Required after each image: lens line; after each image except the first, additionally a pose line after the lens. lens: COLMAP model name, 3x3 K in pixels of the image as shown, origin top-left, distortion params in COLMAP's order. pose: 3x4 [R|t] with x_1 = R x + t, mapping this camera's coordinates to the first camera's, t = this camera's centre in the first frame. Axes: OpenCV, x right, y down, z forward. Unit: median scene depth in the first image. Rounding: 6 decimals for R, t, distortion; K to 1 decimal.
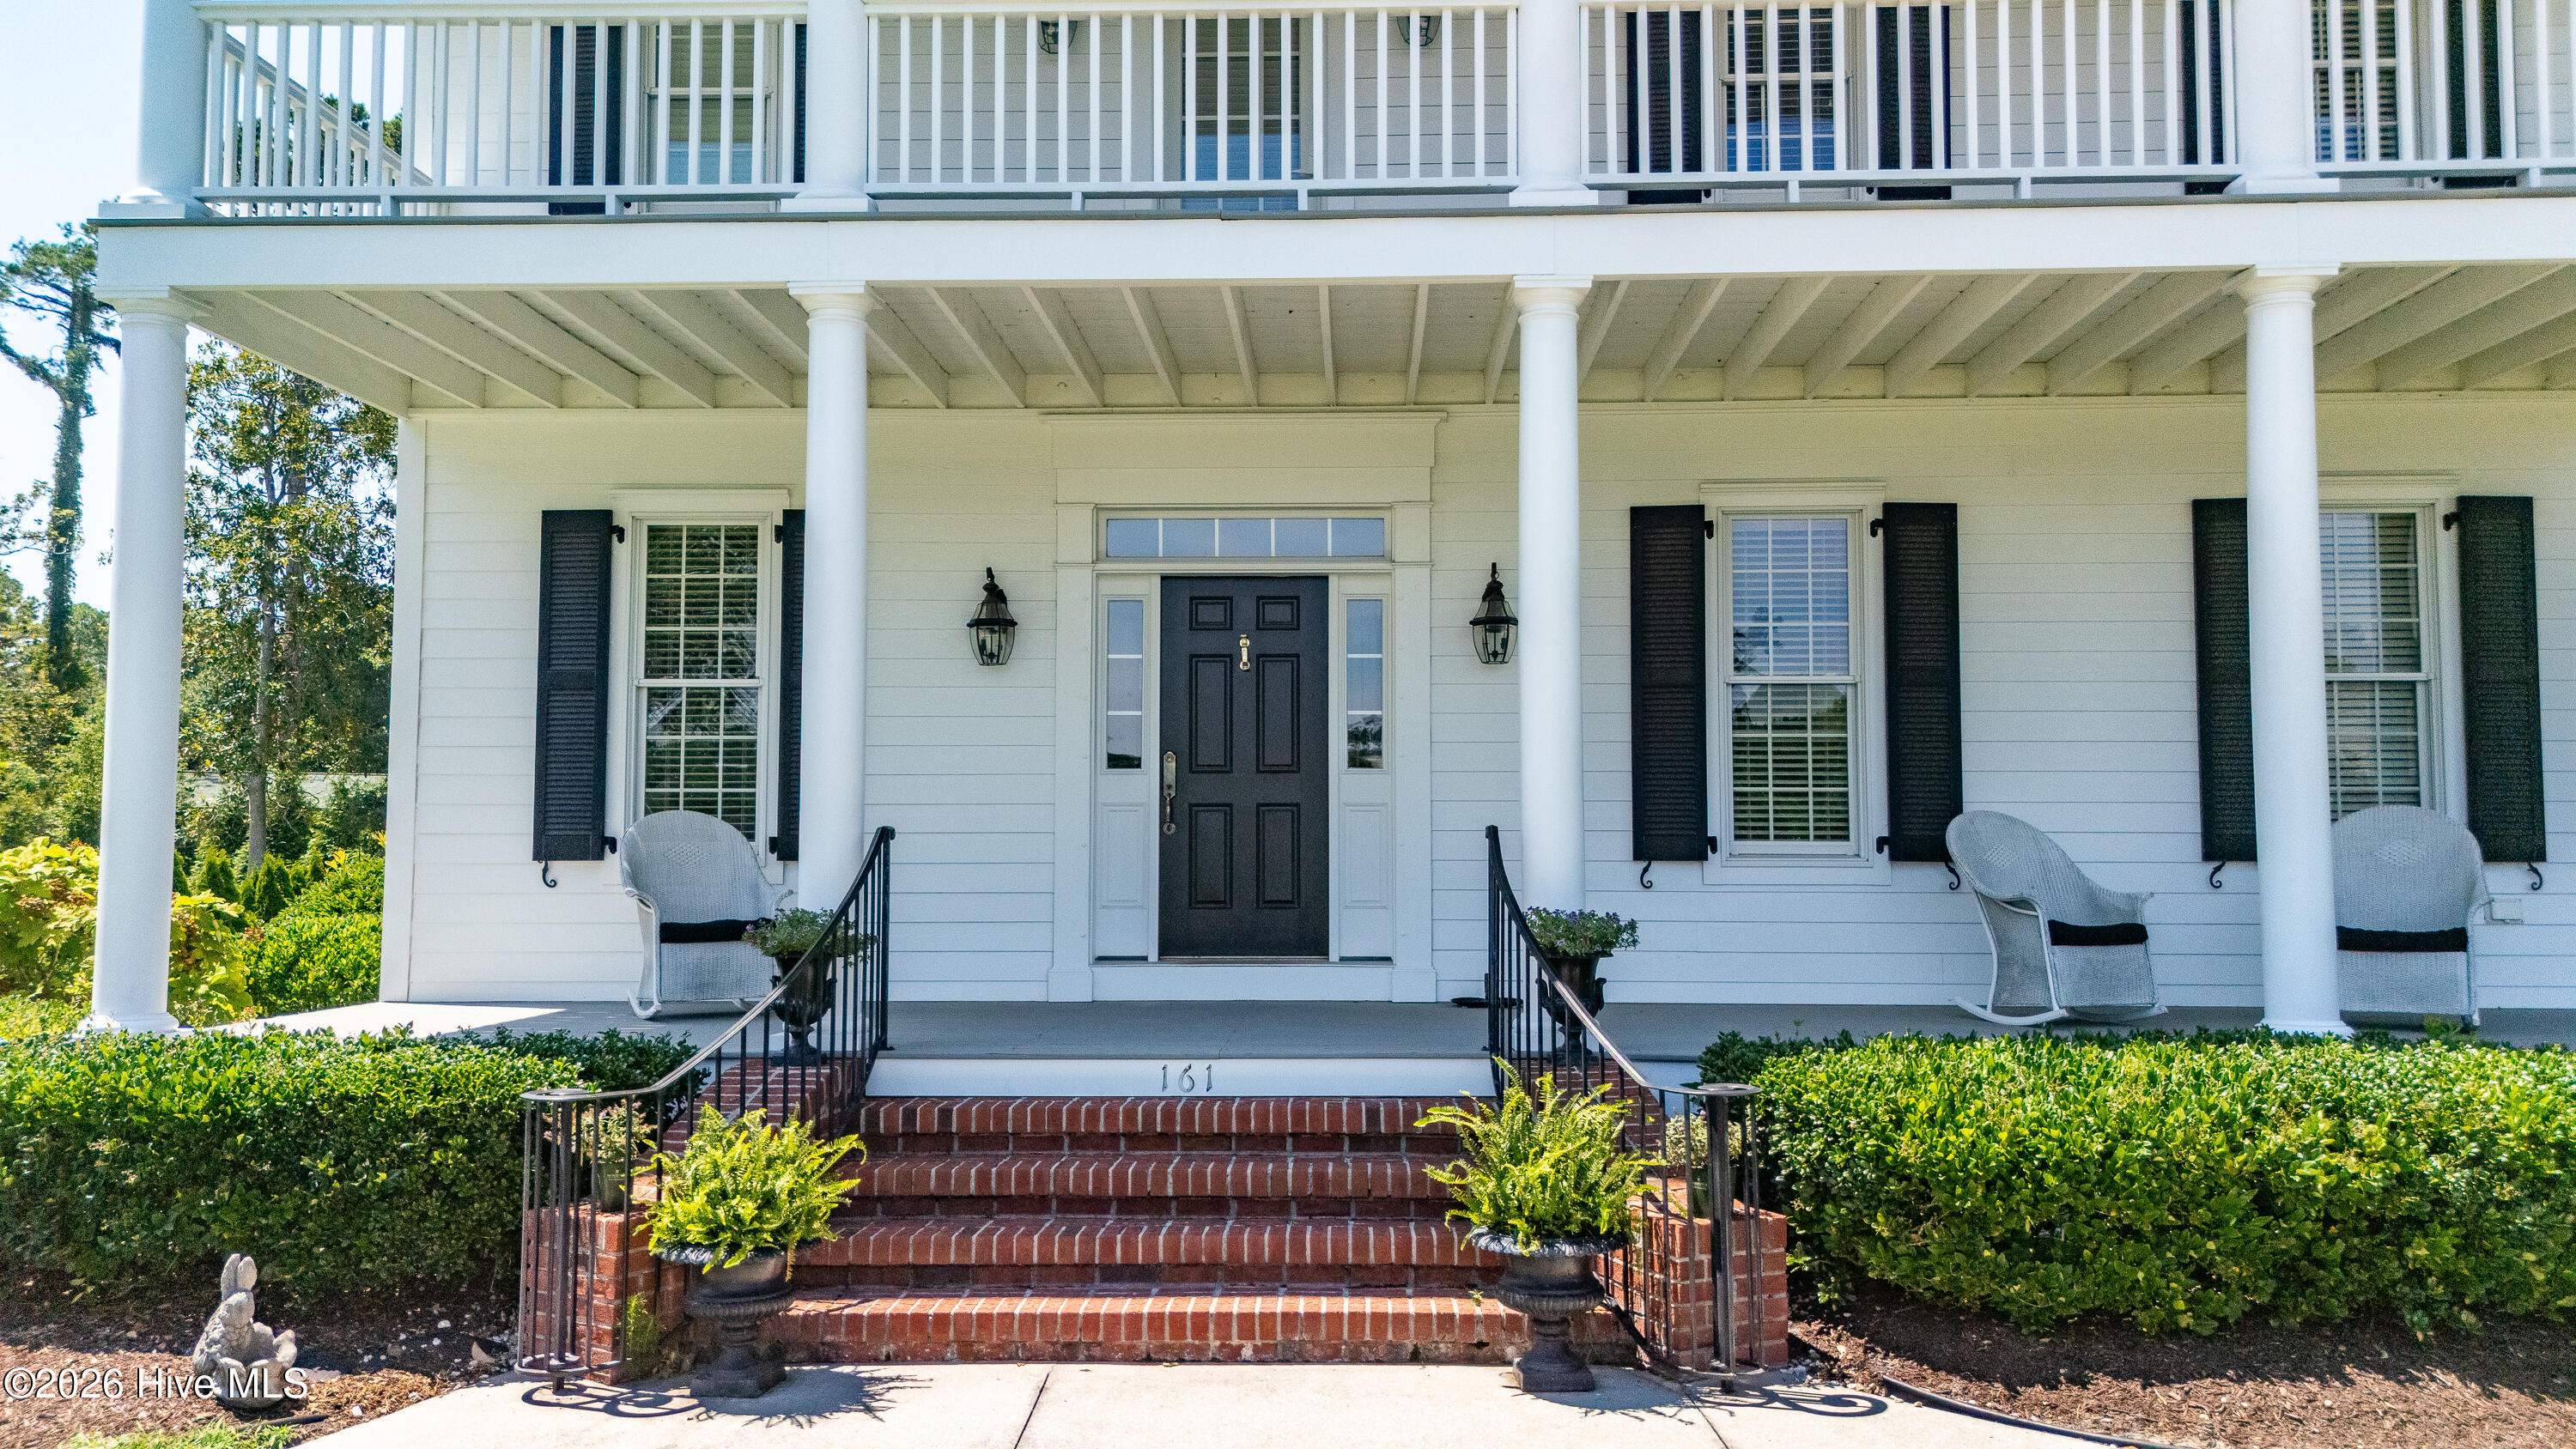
lens RADIAL K [[1901.2, 0, 1288.4], [0, 1901.2, 734.2], [0, 0, 1]] dist [0.073080, -0.067745]
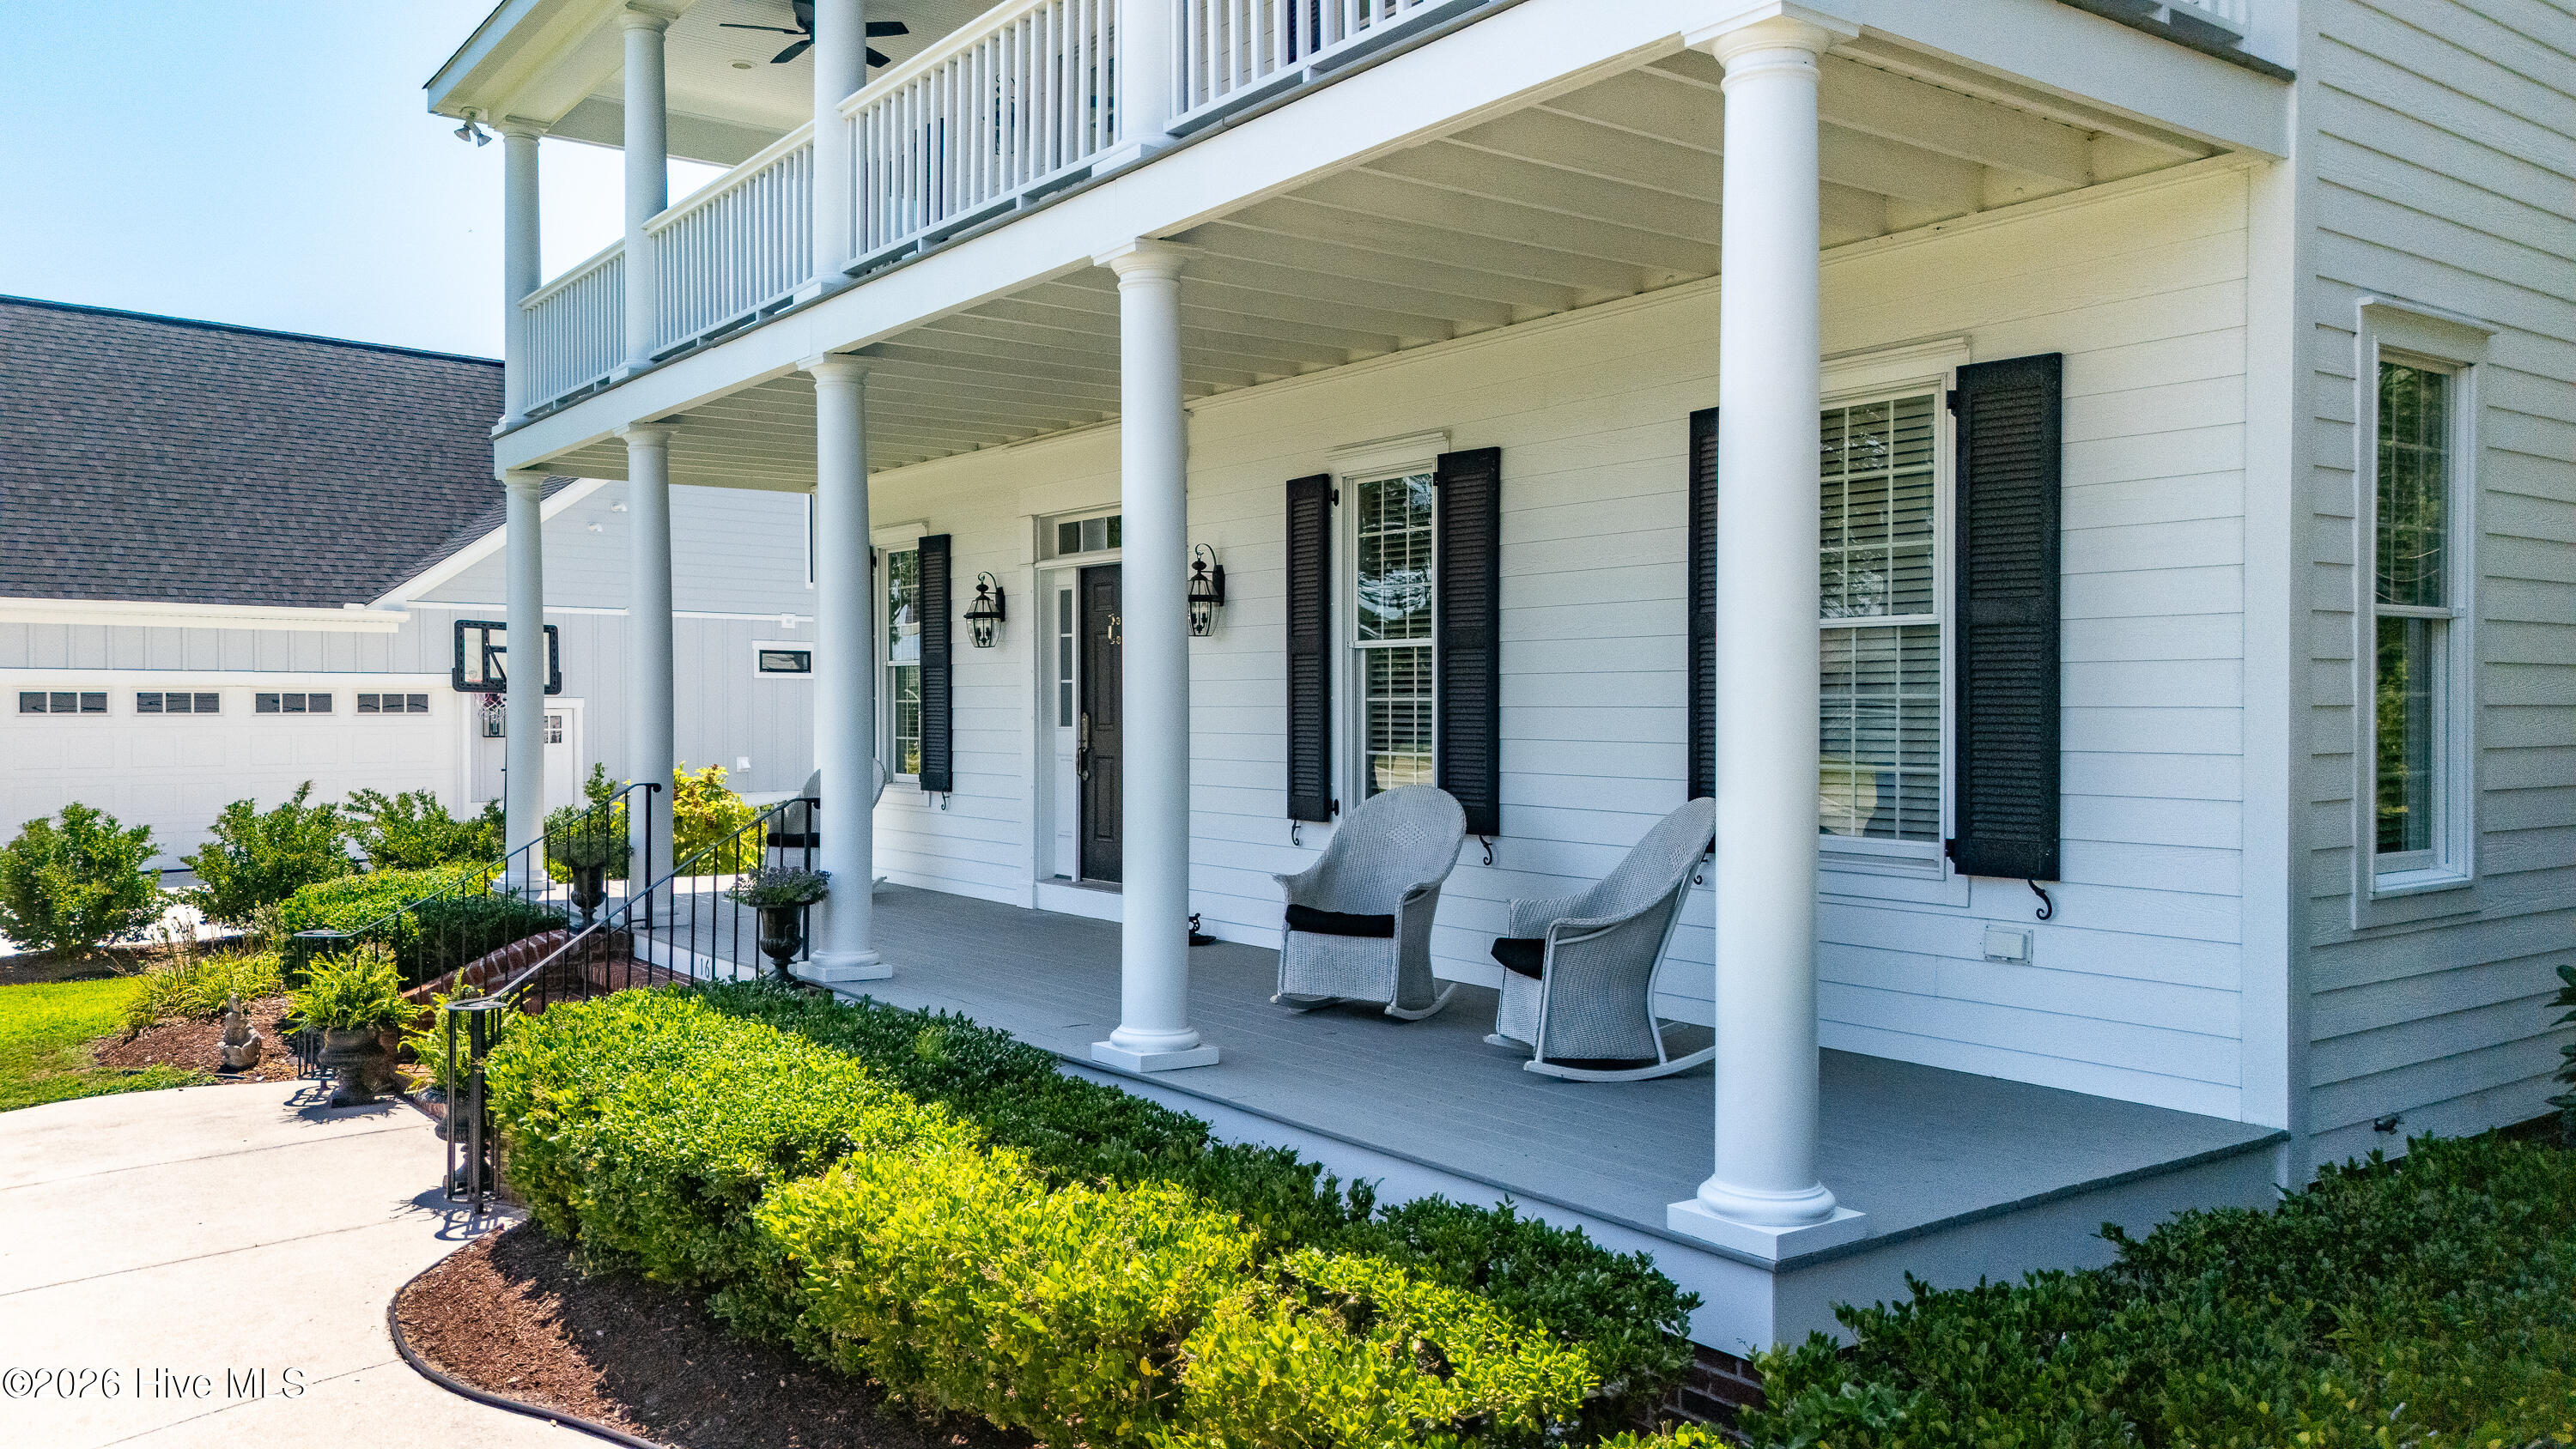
lens RADIAL K [[1901.2, 0, 1278.2], [0, 1901.2, 721.4], [0, 0, 1]] dist [0.073080, -0.067745]
pose [[0.616943, 0.006231, -0.786983, 1.152595], [0.048344, 0.997780, 0.045799, -0.041551], [0.785521, -0.066301, 0.615272, 0.402798]]
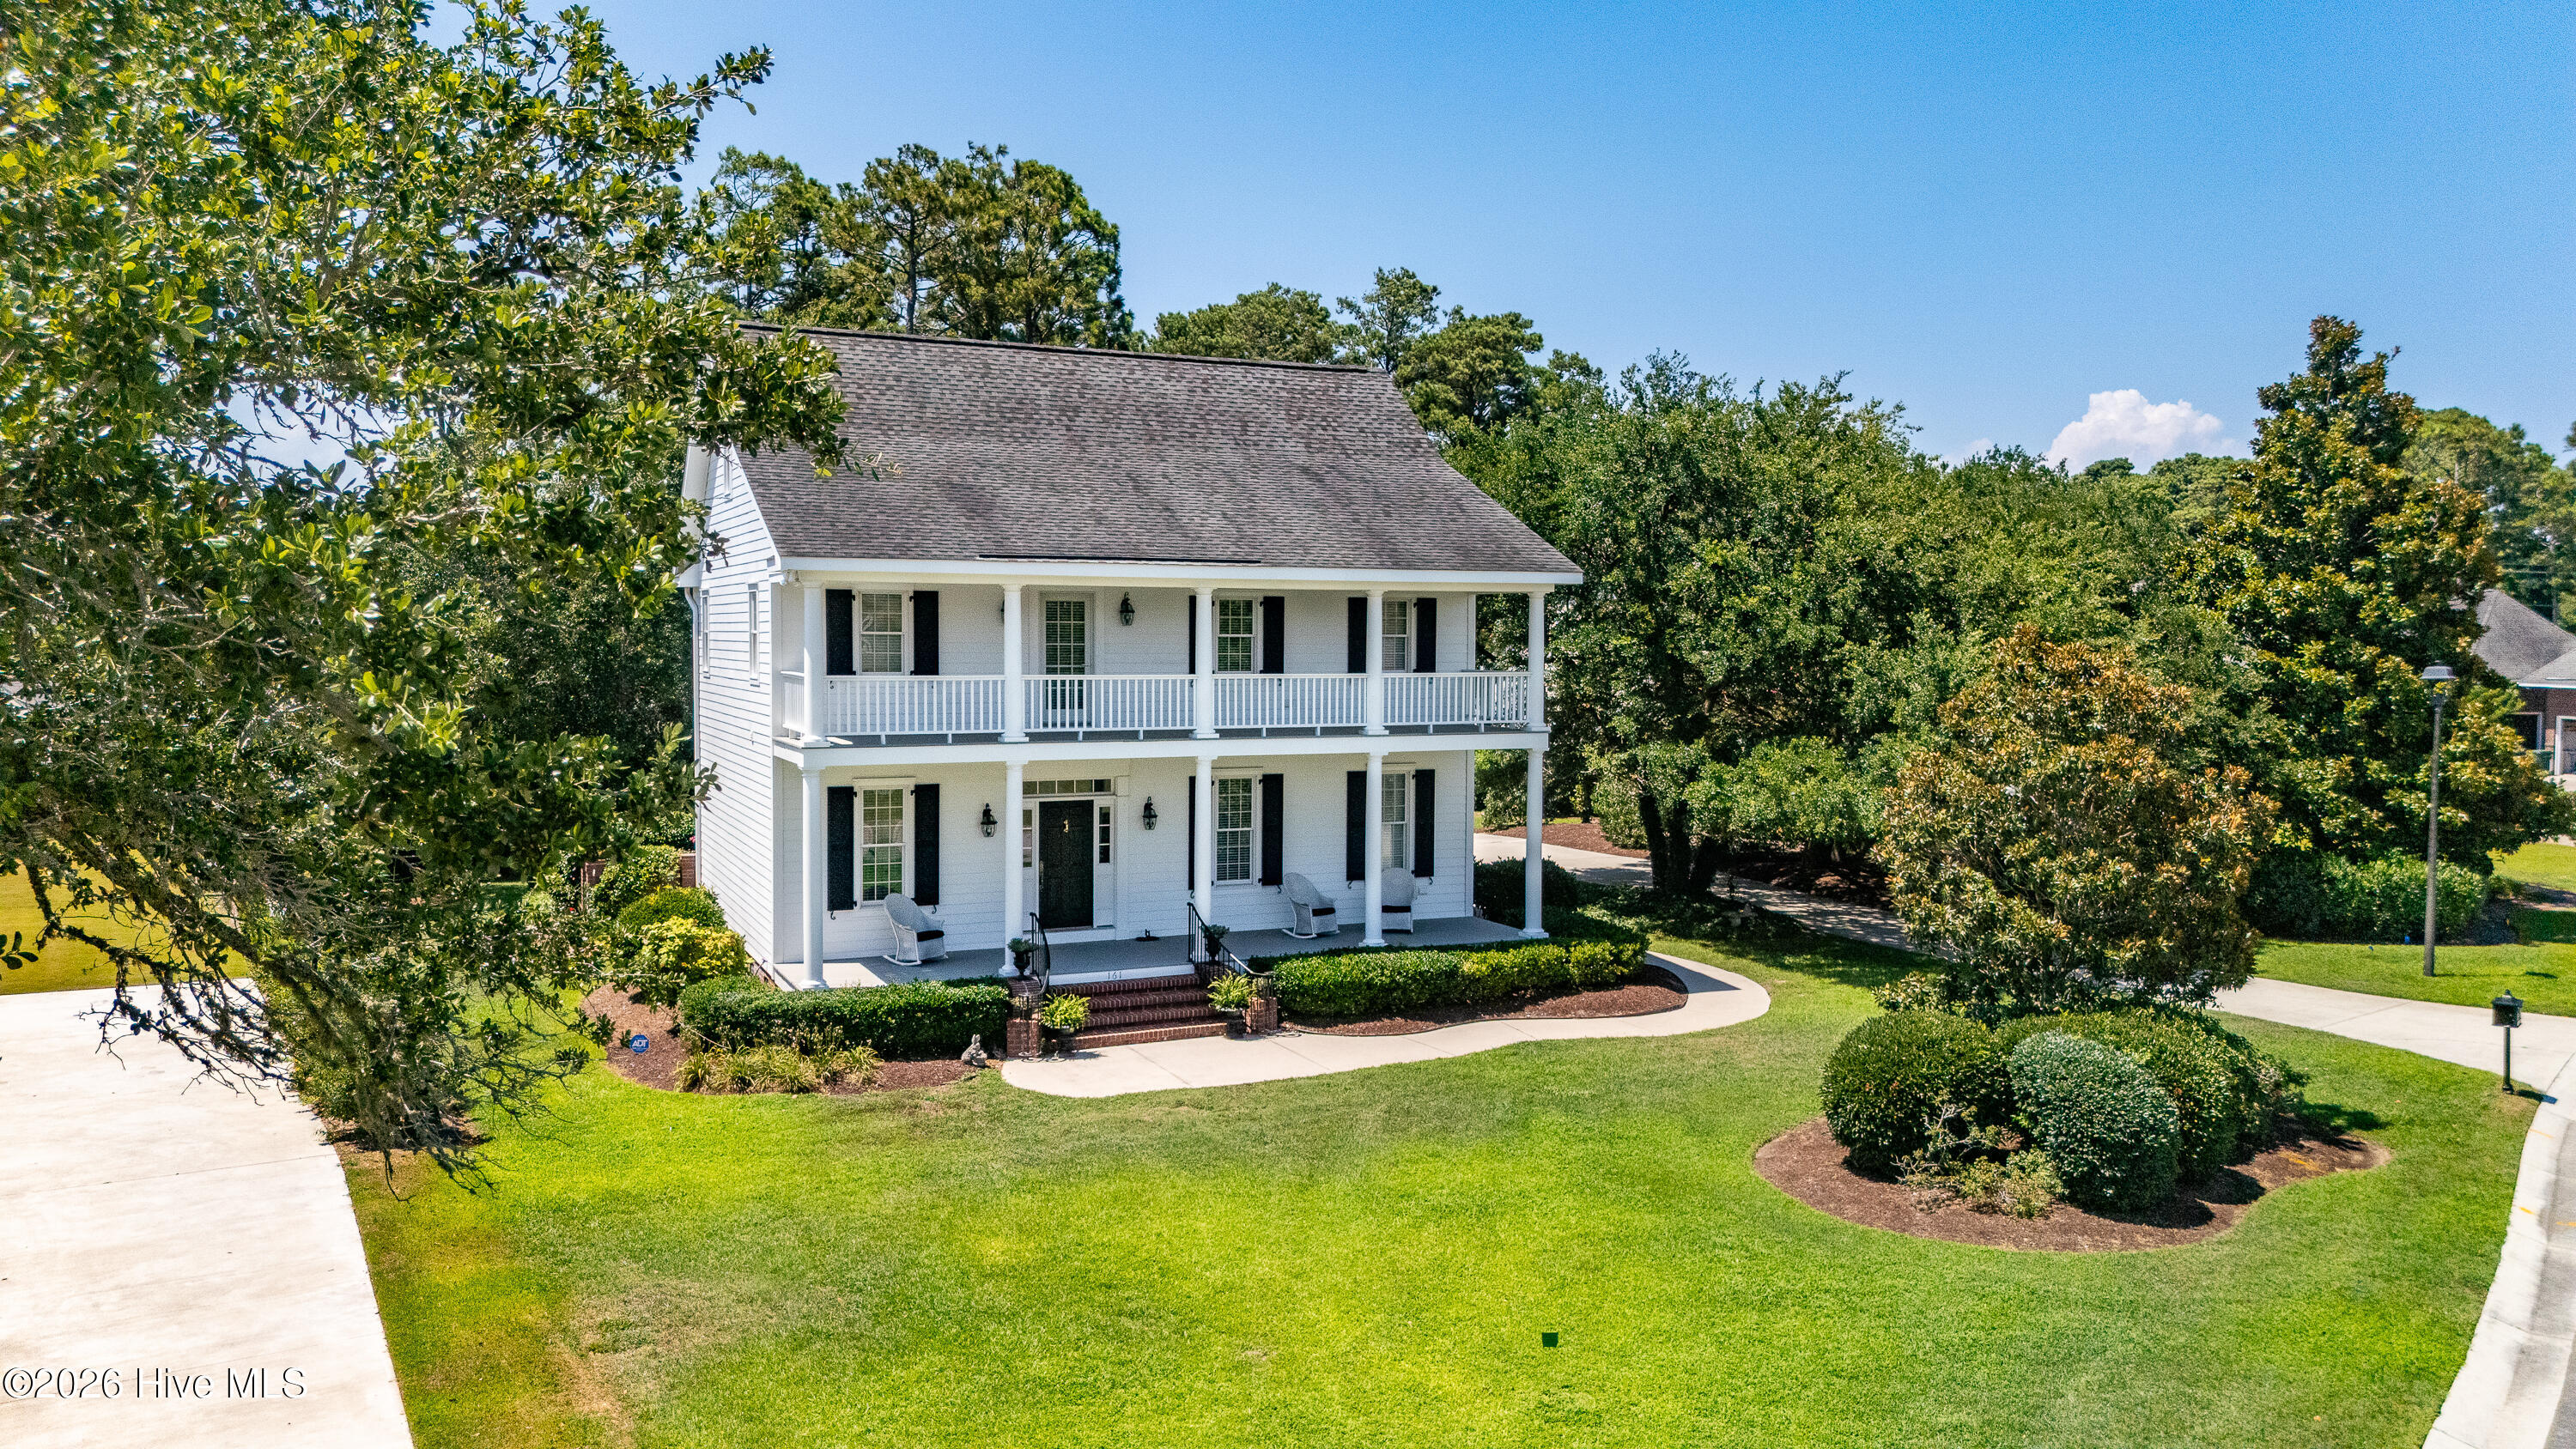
lens RADIAL K [[1901.2, 0, 1280.6], [0, 1901.2, 718.9], [0, 0, 1]] dist [0.073080, -0.067745]
pose [[0.899640, -0.016028, 0.436339, -1.194673], [-0.030174, 0.994655, 0.098748, -0.603854], [-0.435589, -0.102003, 0.894347, -2.101956]]
